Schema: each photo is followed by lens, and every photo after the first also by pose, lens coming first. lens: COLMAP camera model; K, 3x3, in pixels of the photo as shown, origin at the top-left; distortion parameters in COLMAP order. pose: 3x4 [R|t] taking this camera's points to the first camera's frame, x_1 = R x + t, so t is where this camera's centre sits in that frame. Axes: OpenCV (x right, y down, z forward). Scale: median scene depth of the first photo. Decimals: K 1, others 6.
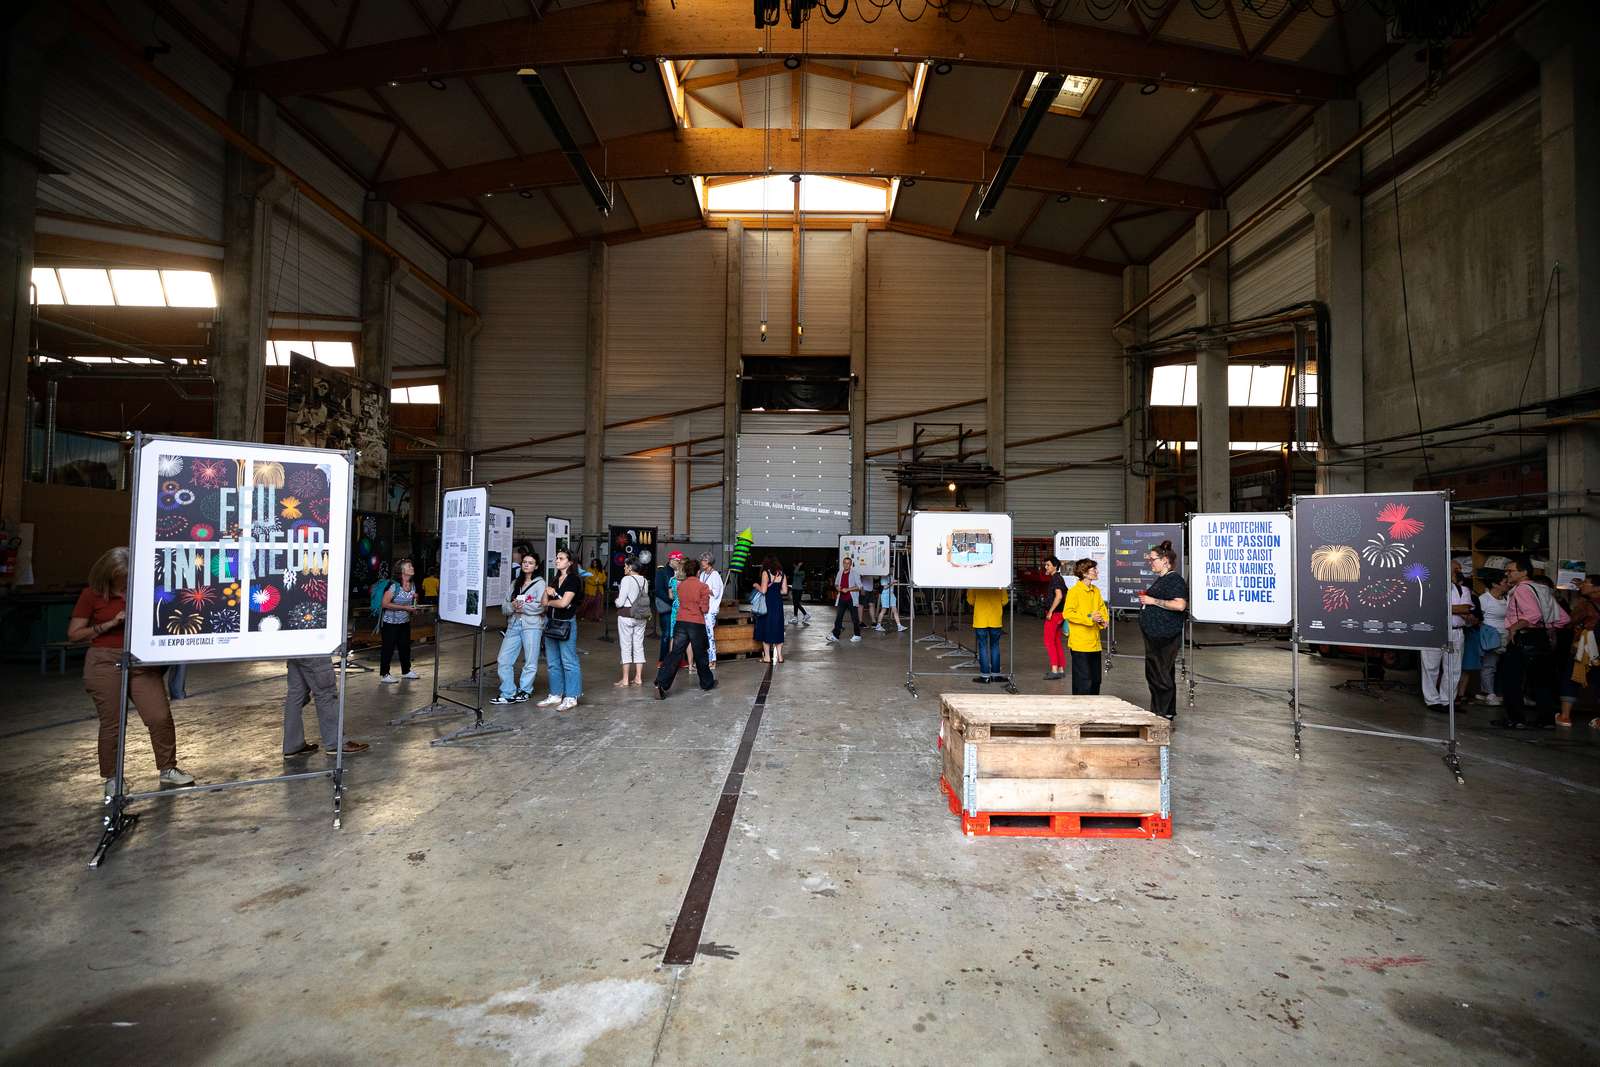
lens RADIAL K [[728.5, 0, 803.5], [0, 728.5, 536.8], [0, 0, 1]] dist [0.001022, 0.000565]
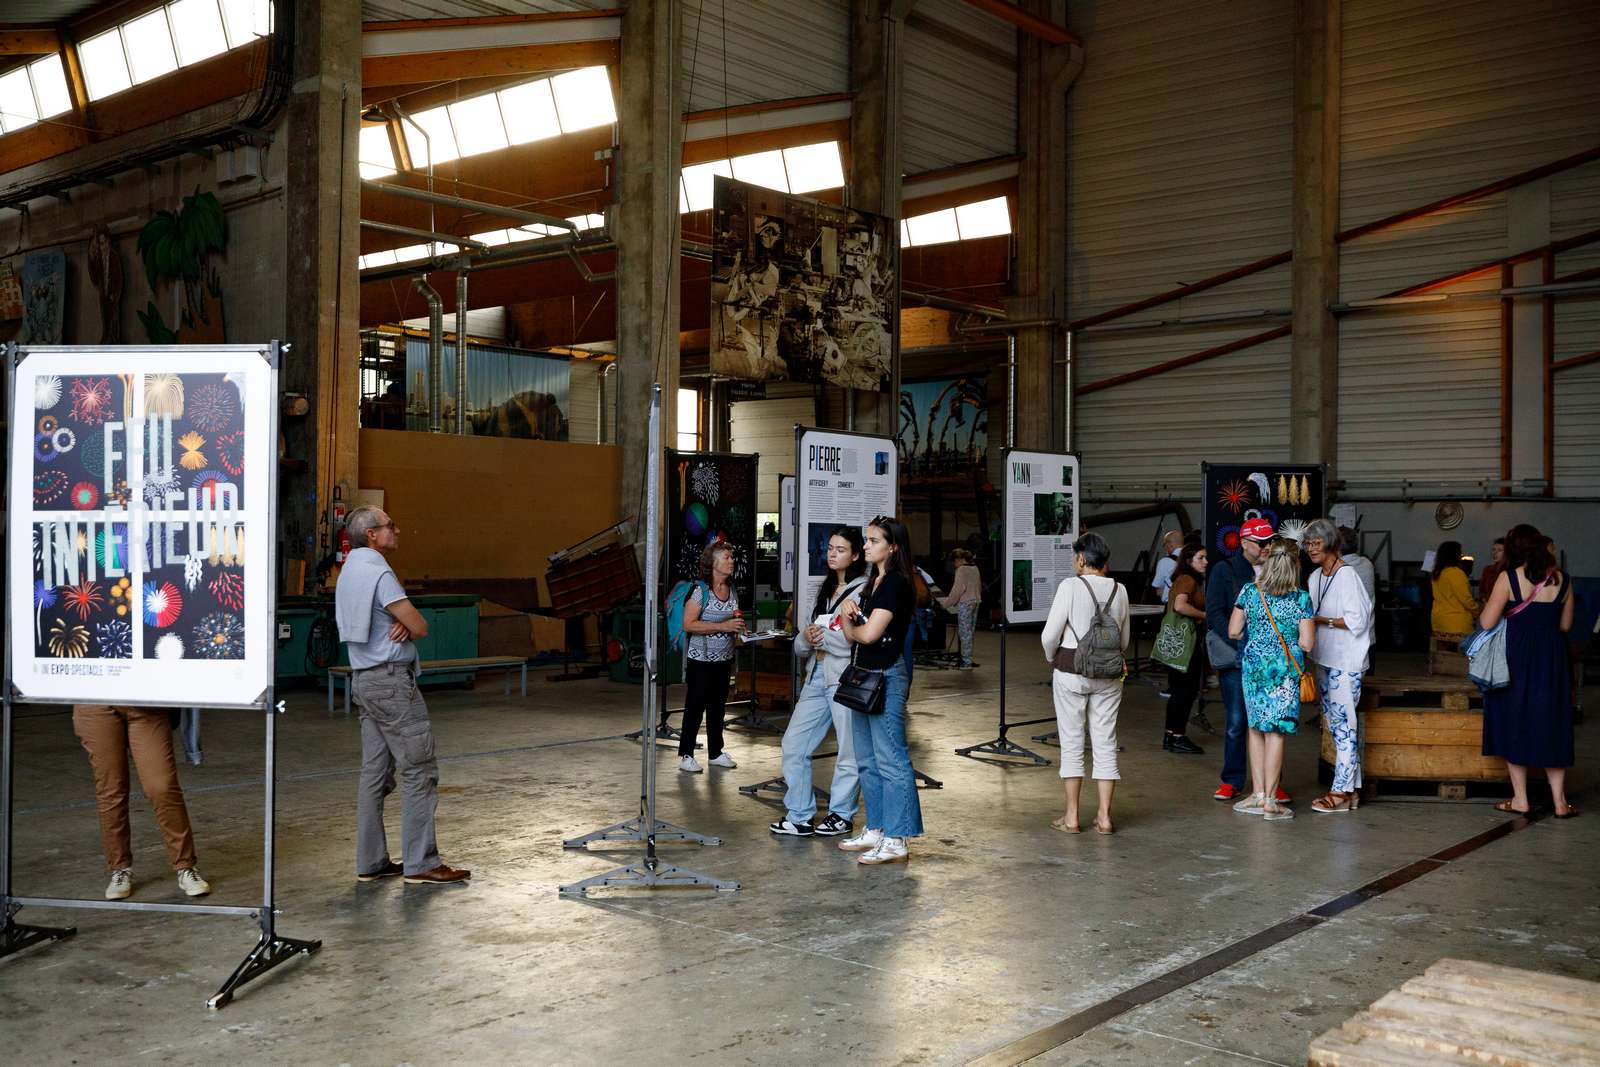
lens RADIAL K [[1578.9, 0, 799.1], [0, 1578.9, 531.1], [0, 0, 1]] dist [0.010455, 0.000000]
pose [[0.757936, -0.007255, -0.652289, 0.154318], [0.022307, 0.999642, 0.014802, 0.005228], [0.651948, -0.025770, 0.757826, 0.110675]]
